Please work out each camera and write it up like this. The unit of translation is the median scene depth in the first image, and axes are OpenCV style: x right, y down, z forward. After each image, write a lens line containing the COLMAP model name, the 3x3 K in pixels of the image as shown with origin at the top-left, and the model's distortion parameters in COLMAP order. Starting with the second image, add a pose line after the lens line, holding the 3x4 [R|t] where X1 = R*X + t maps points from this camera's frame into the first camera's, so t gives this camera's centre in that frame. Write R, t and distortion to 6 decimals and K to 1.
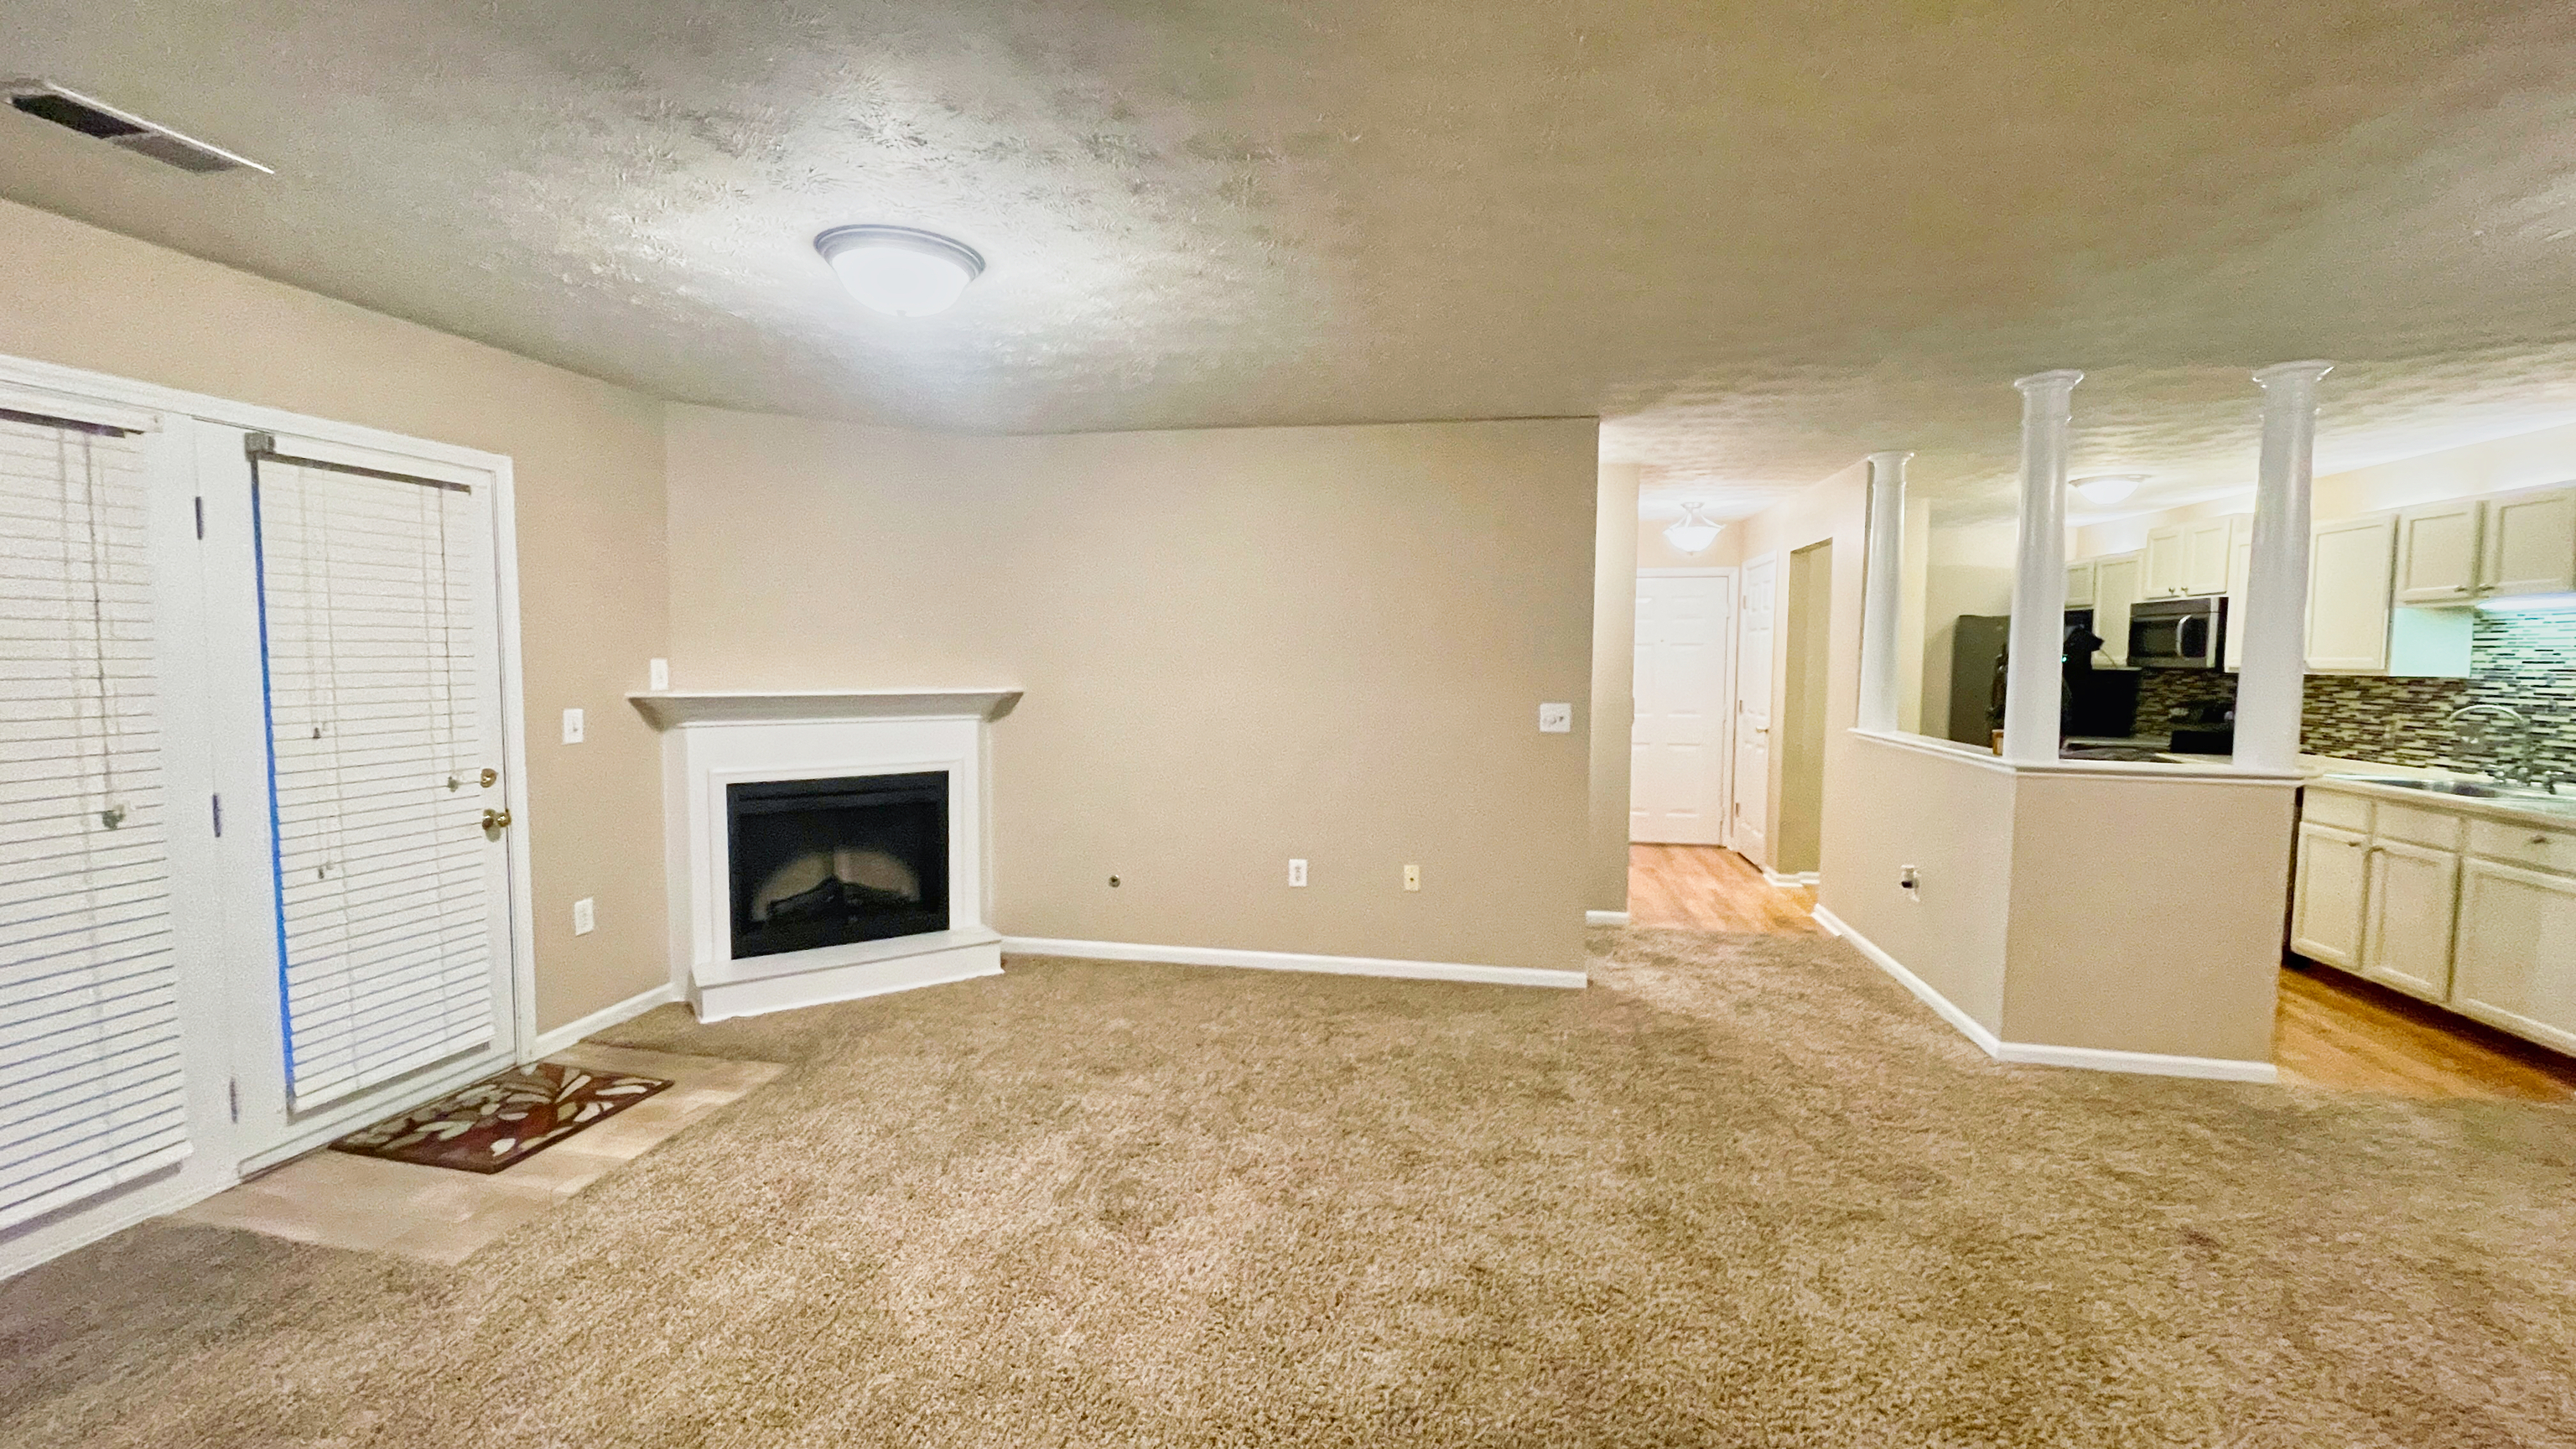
lens RADIAL K [[1007.2, 0, 1259.4], [0, 1007.2, 727.3], [0, 0, 1]] dist [-0.000164, -0.005761]
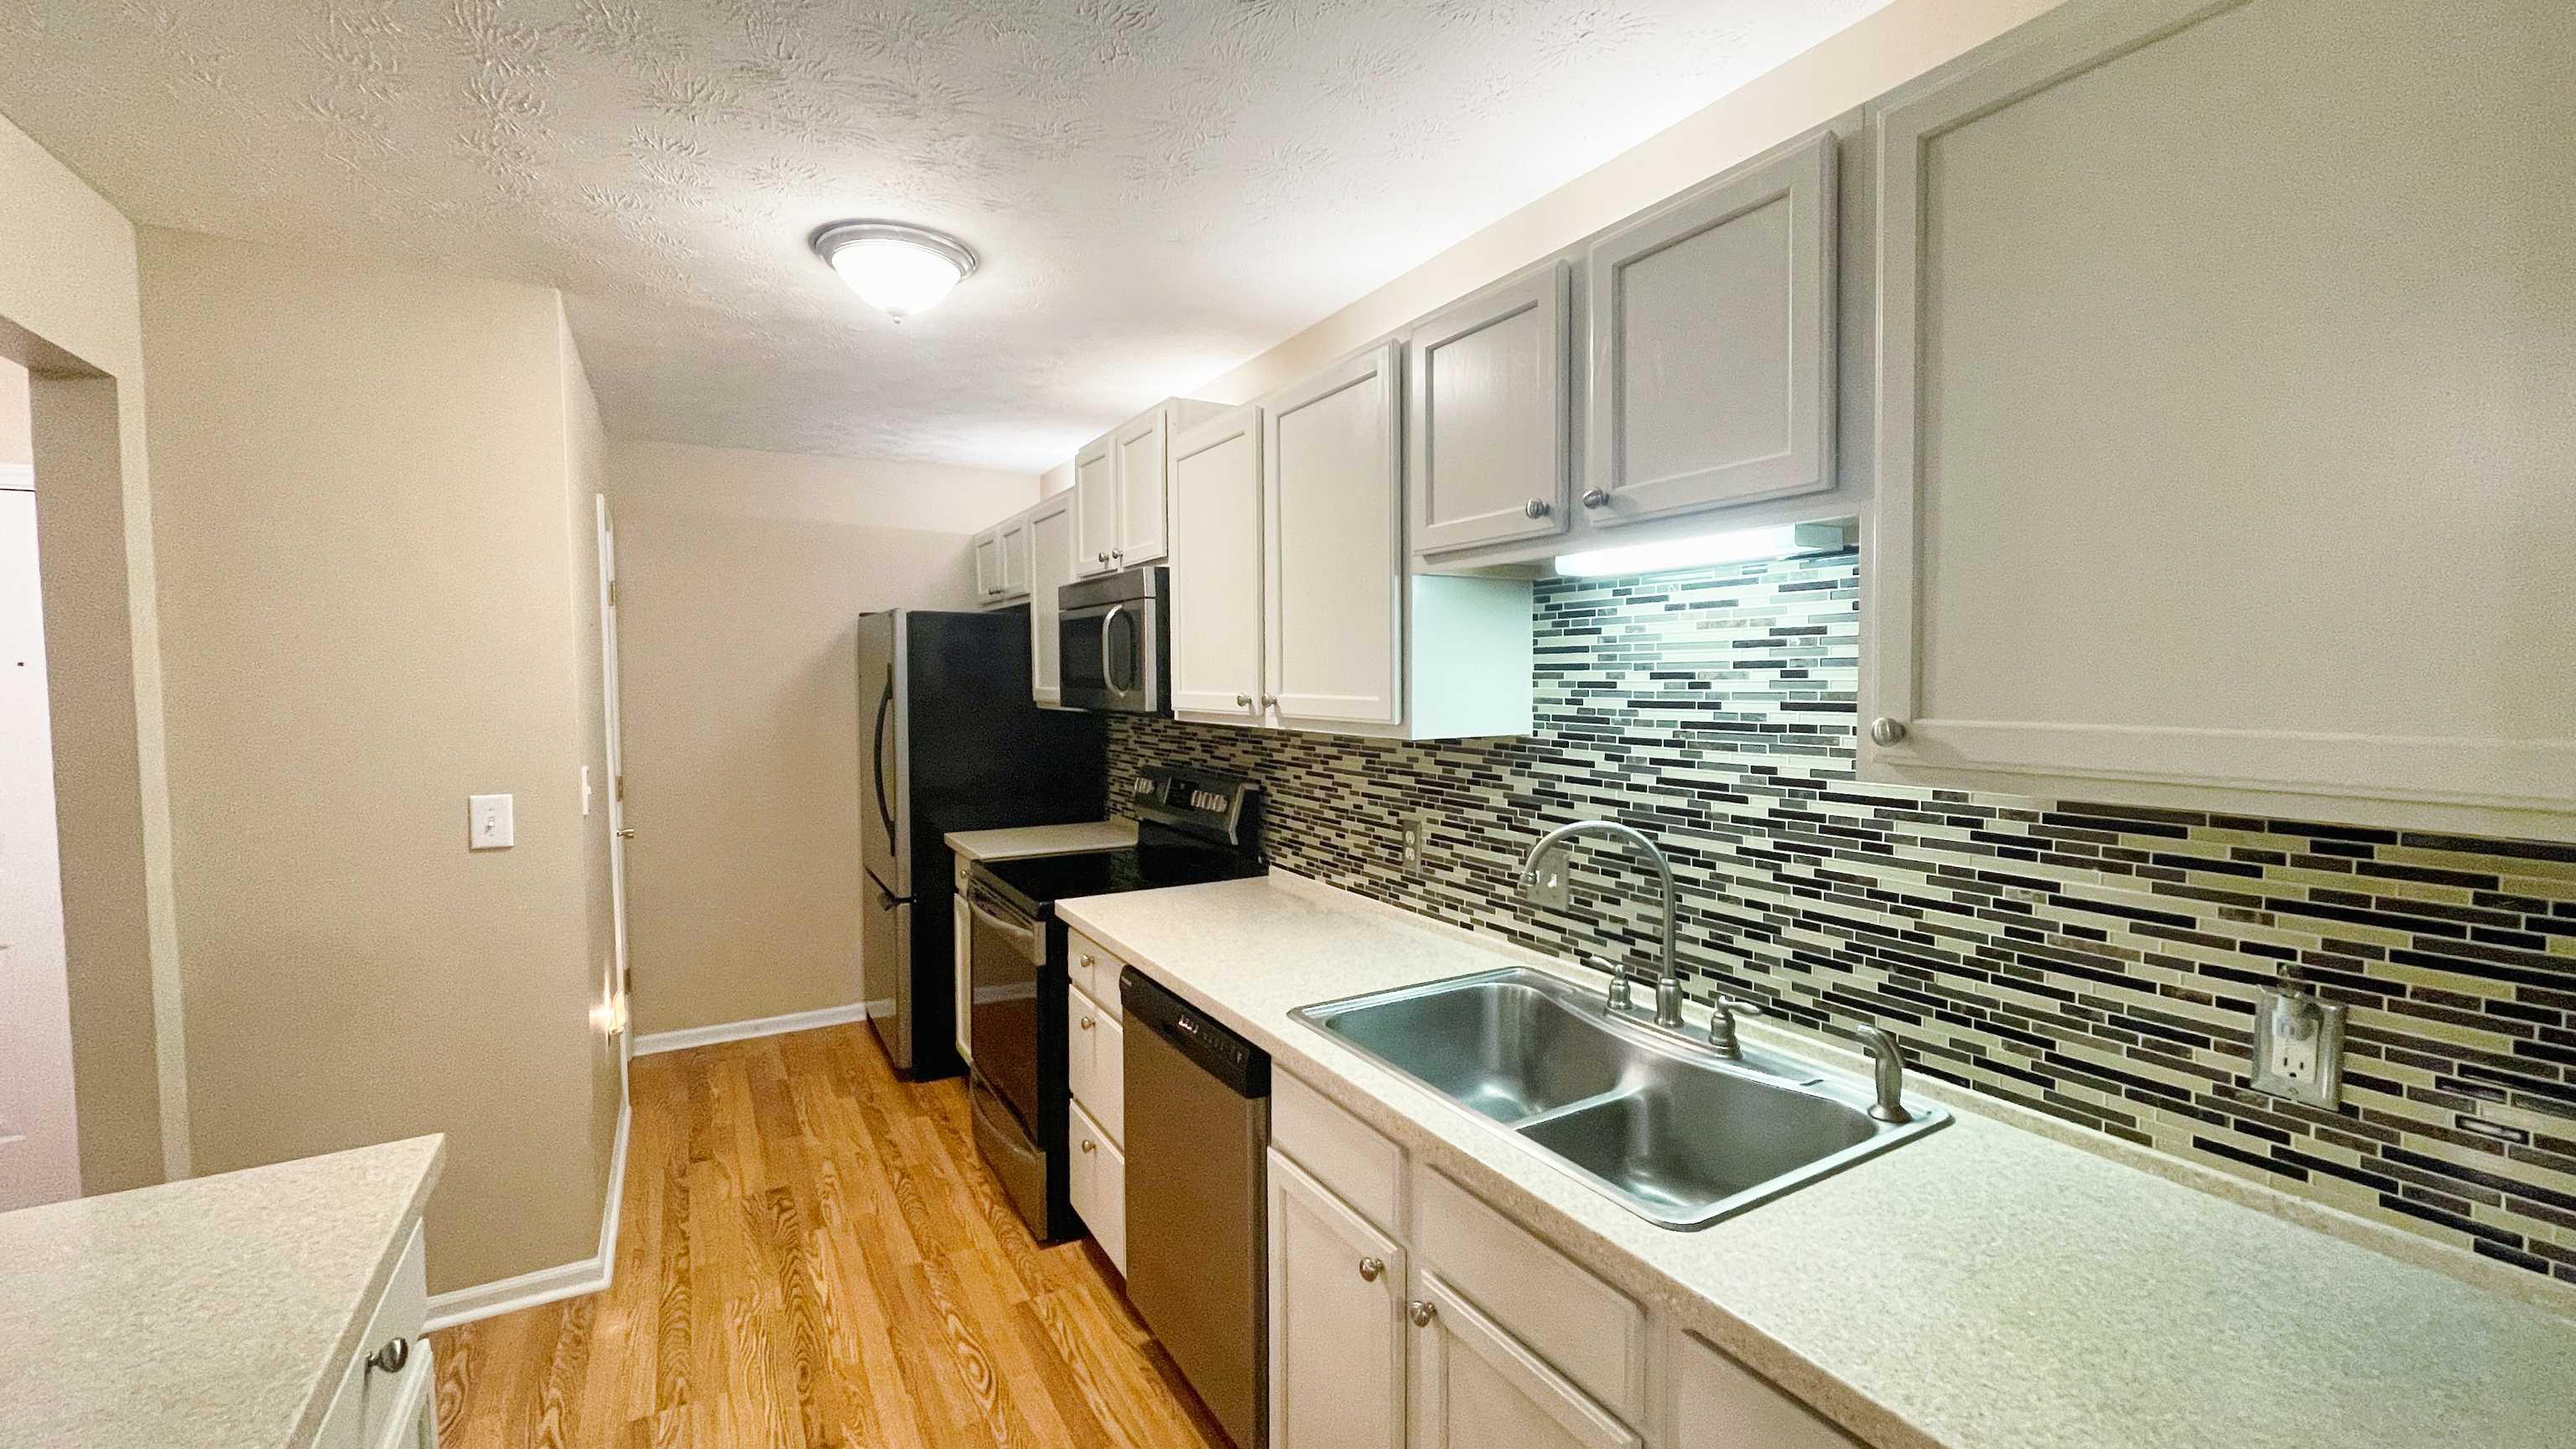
lens RADIAL K [[1027.4, 0, 1279.4], [0, 1027.4, 715.5], [0, 0, 1]] dist [-0.001254, -0.000415]
pose [[0.737579, -0.037657, 0.674211, 0.799772], [0.057941, 0.998291, -0.007629, -0.060660], [-0.672771, 0.044691, 0.738500, 0.715712]]
